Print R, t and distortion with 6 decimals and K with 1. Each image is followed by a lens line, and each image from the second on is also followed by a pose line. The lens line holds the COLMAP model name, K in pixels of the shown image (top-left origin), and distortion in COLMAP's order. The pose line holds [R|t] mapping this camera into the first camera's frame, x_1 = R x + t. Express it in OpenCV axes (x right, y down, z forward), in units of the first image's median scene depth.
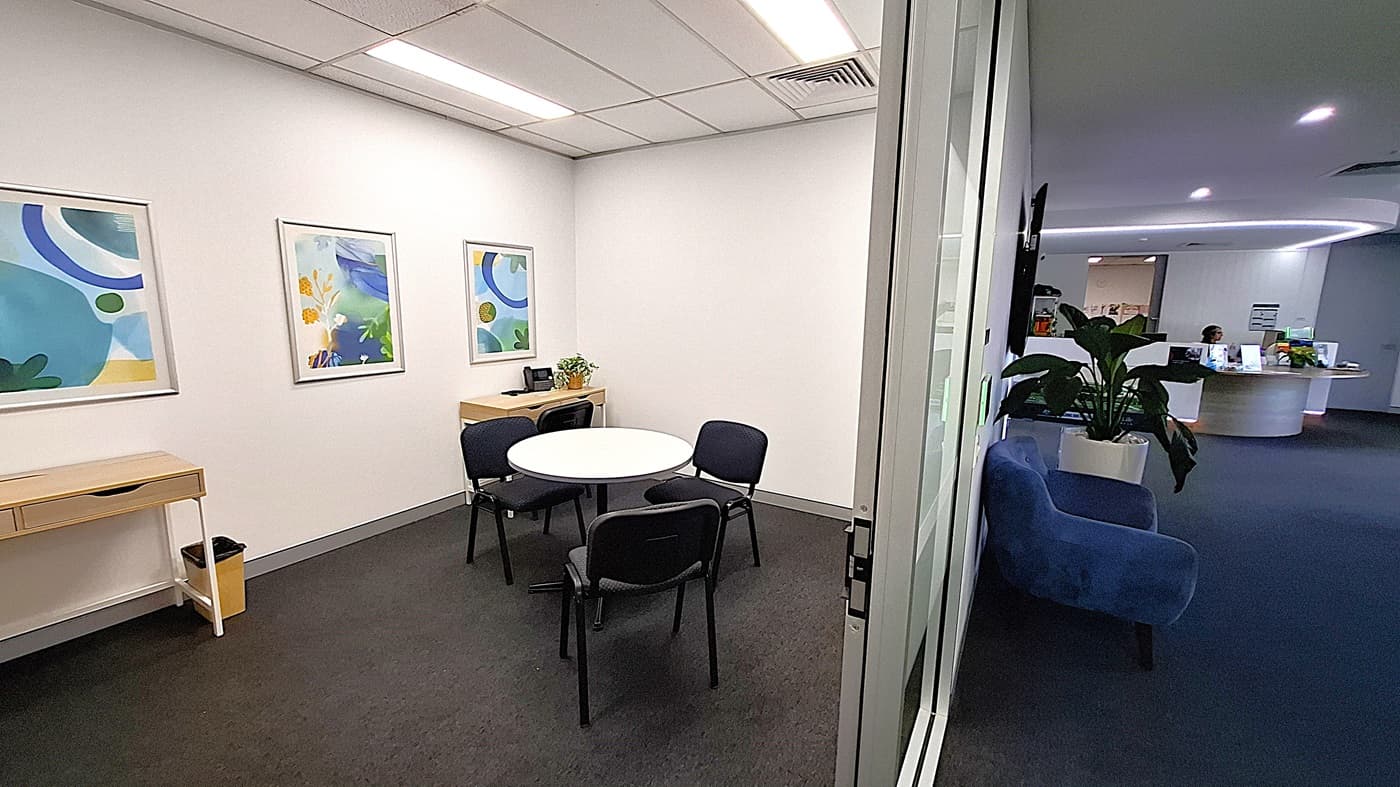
lens RADIAL K [[542.1, 0, 699.9], [0, 542.1, 394.9], [0, 0, 1]] dist [0.002840, 0.000219]
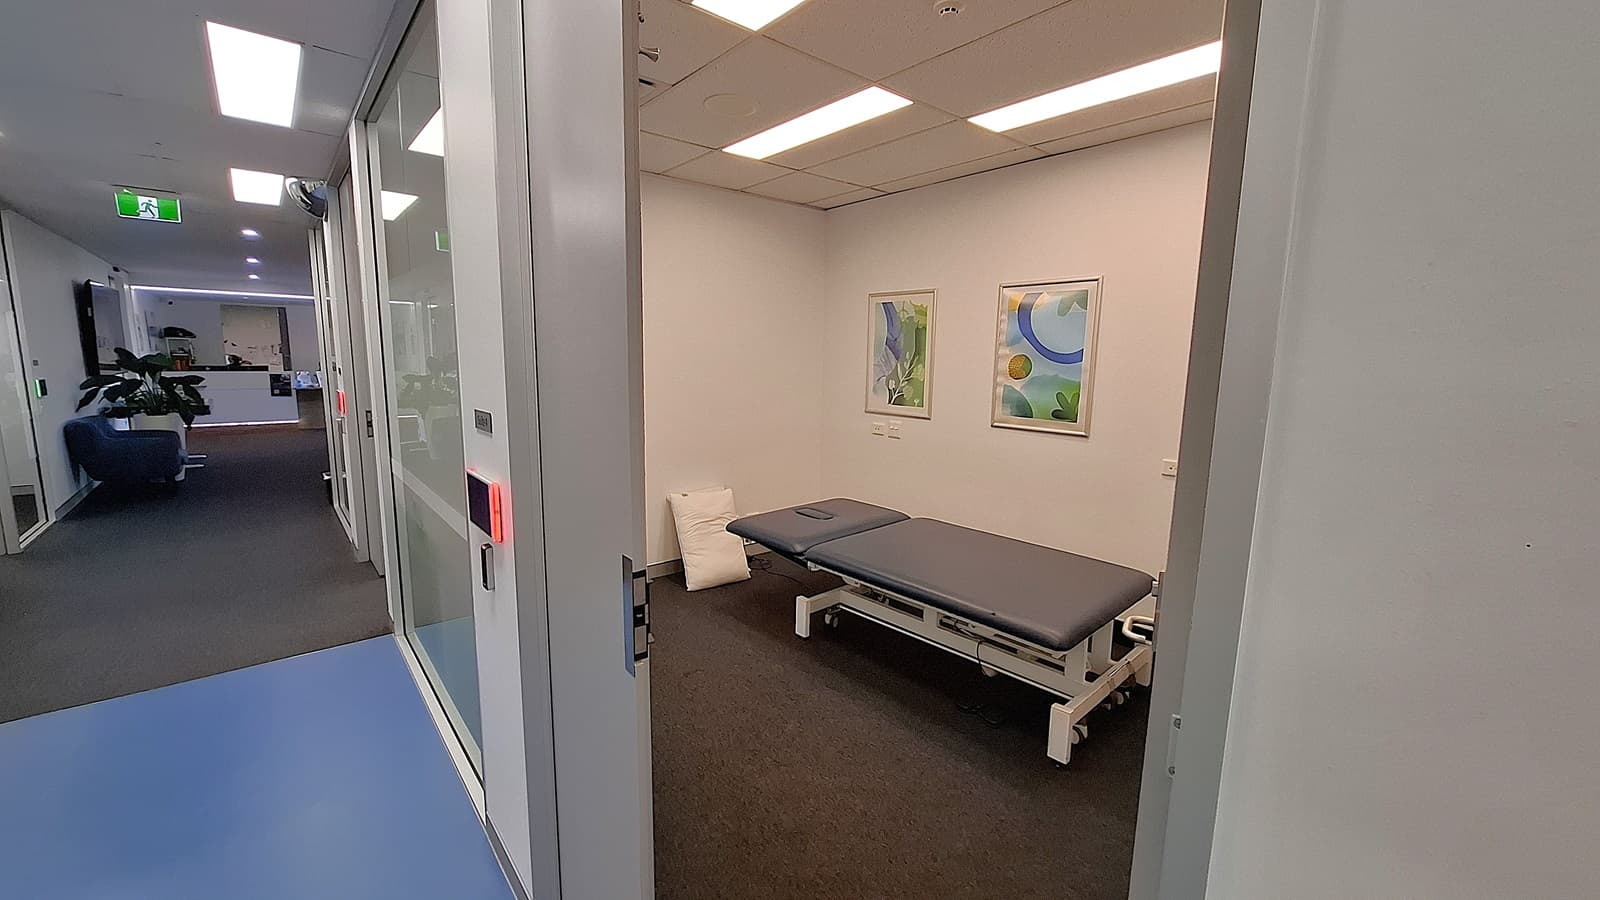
lens RADIAL K [[619.5, 0, 802.4], [0, 619.5, 447.2], [0, 0, 1]] dist [0.002840, 0.000219]
pose [[-0.312372, 0.130040, -0.941017, 0.606130], [-0.179706, 0.964611, 0.192954, -0.156477], [0.932807, 0.229380, -0.277949, 0.971256]]
